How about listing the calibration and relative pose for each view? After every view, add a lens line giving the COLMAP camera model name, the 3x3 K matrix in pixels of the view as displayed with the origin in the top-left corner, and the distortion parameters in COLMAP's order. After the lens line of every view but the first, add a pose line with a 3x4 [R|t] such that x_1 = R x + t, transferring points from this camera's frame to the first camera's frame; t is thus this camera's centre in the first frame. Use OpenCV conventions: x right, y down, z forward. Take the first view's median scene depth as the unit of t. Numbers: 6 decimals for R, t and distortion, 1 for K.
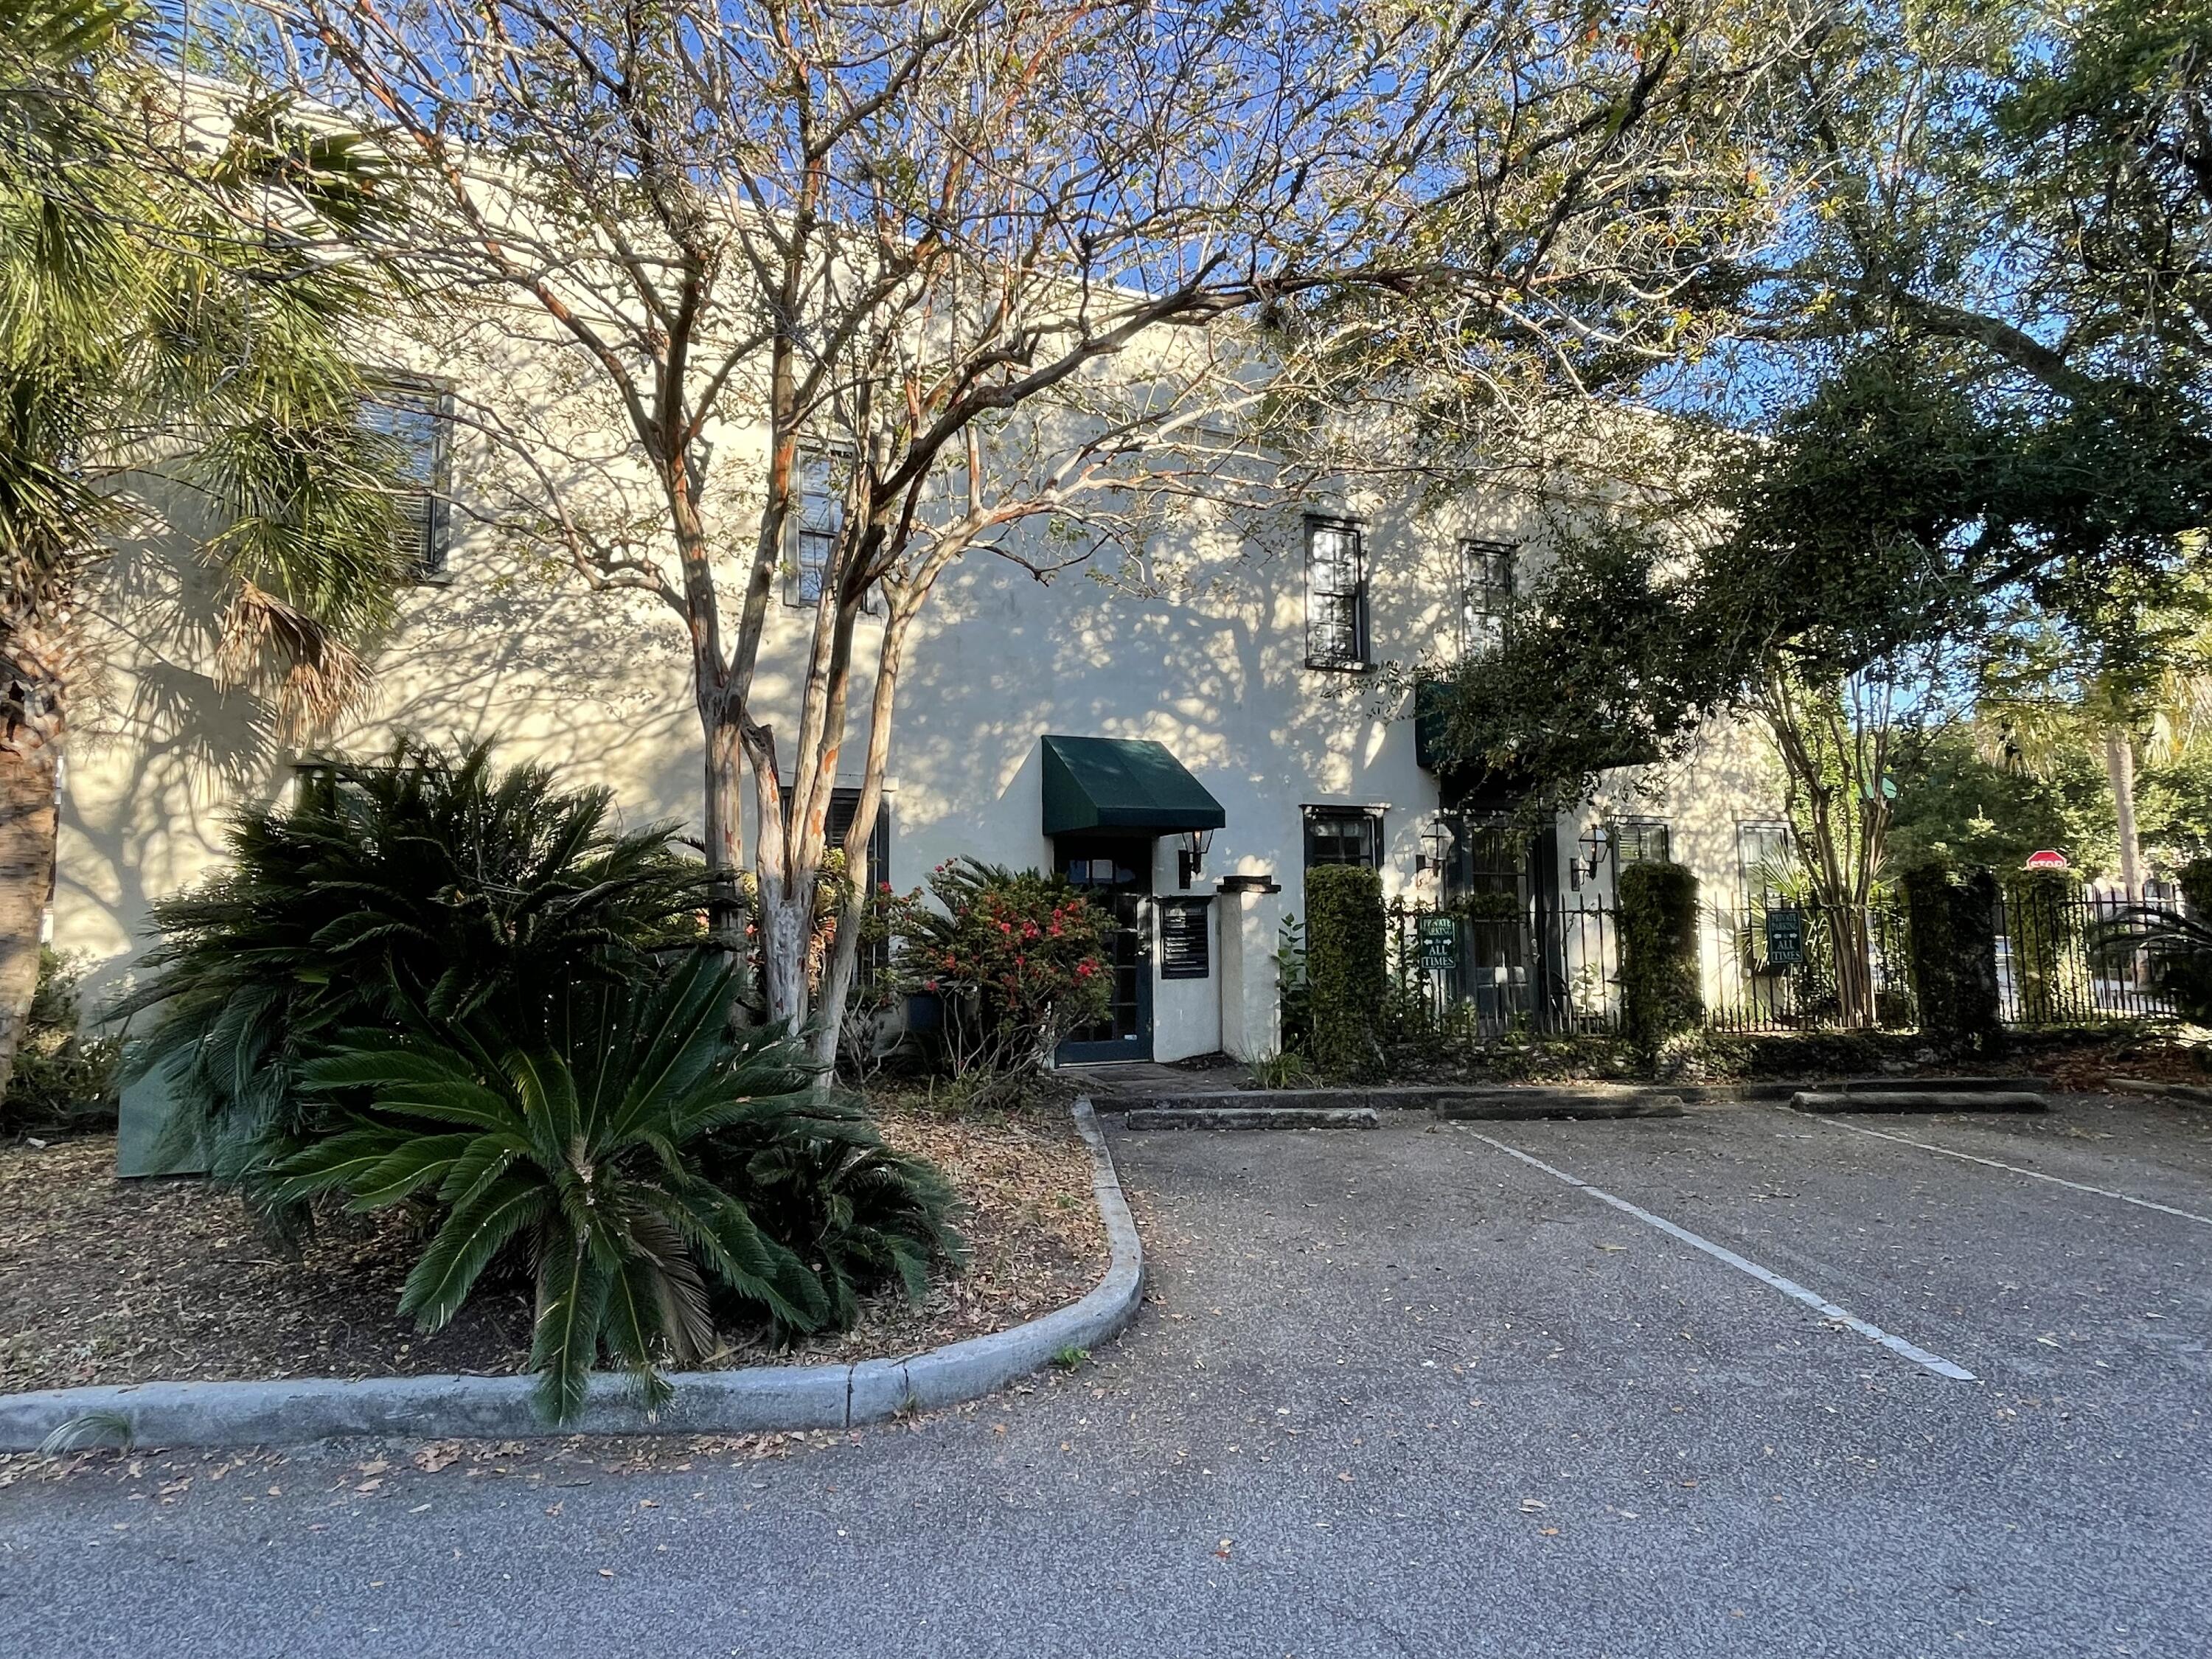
lens RADIAL K [[1173.6, 0, 1109.5], [0, 1173.6, 824.7], [0, 0, 1]] dist [-0.012092, 0.000155]
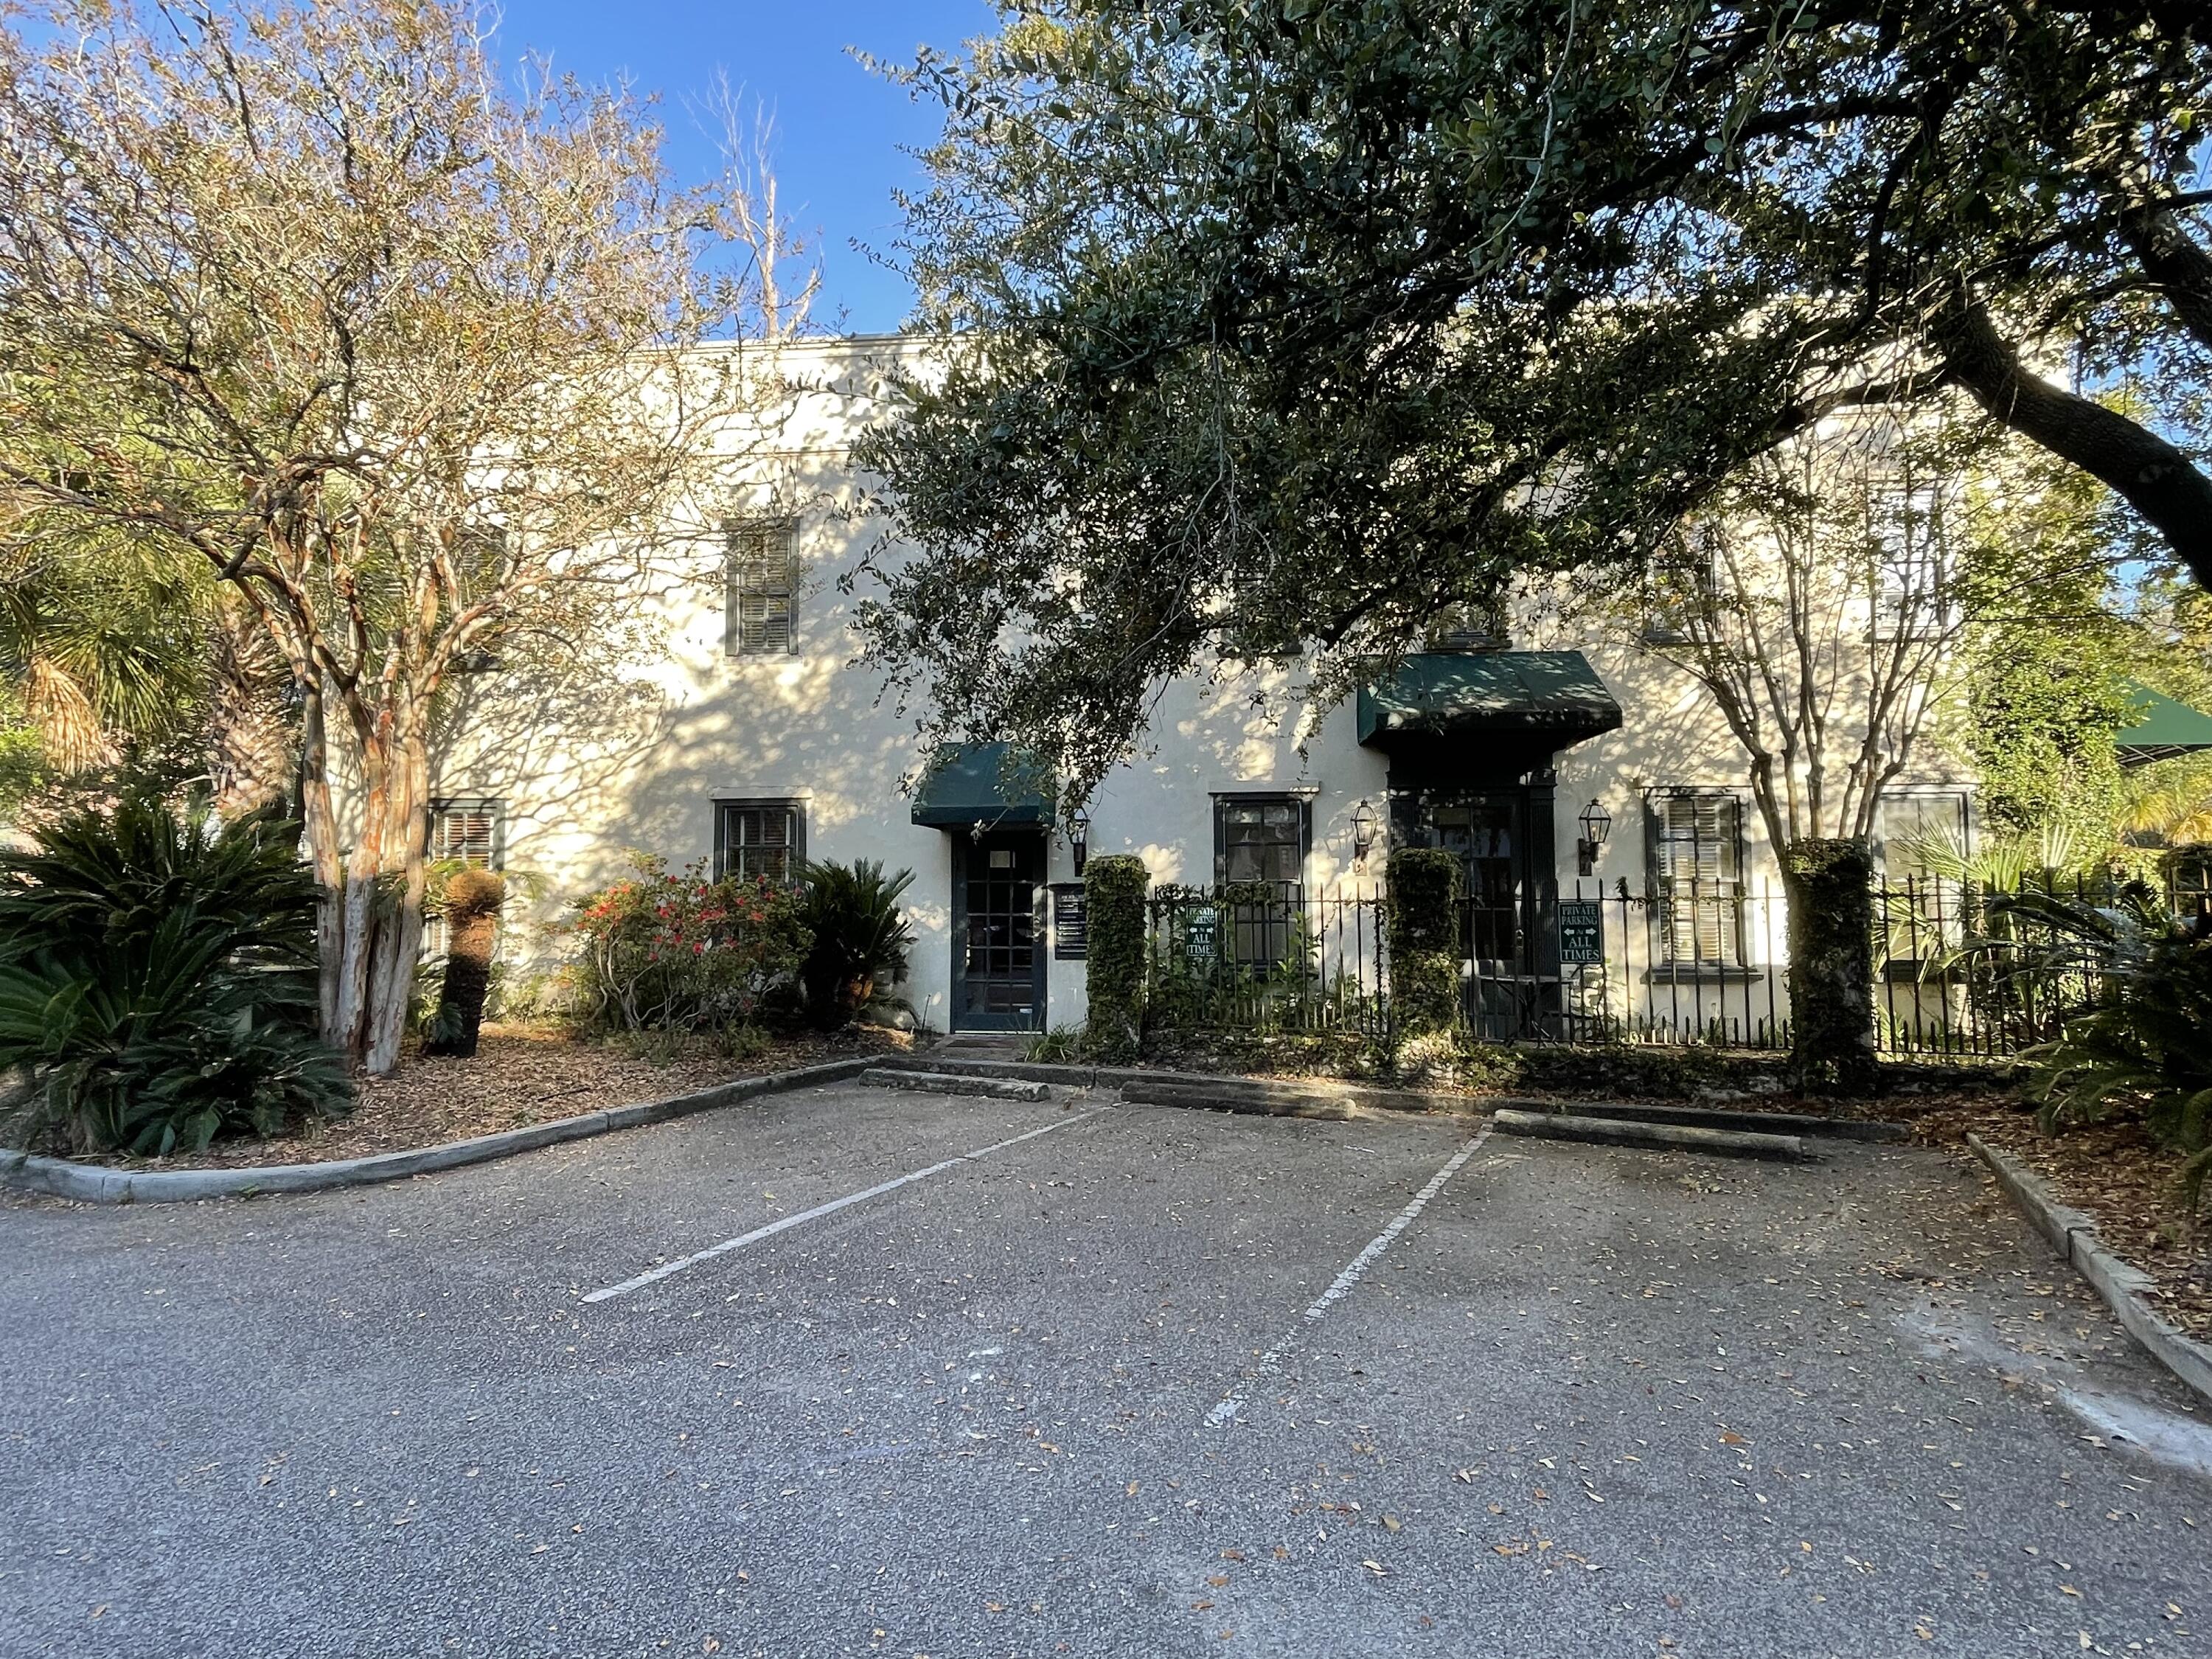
lens RADIAL K [[1173.6, 0, 1115.6], [0, 1173.6, 829.3], [0, 0, 1]] dist [-0.012092, 0.000155]
pose [[0.876986, -0.021715, -0.480026, 0.745161], [0.033366, 0.999319, 0.015752, -0.005862], [0.479357, -0.029831, 0.877113, 0.087898]]
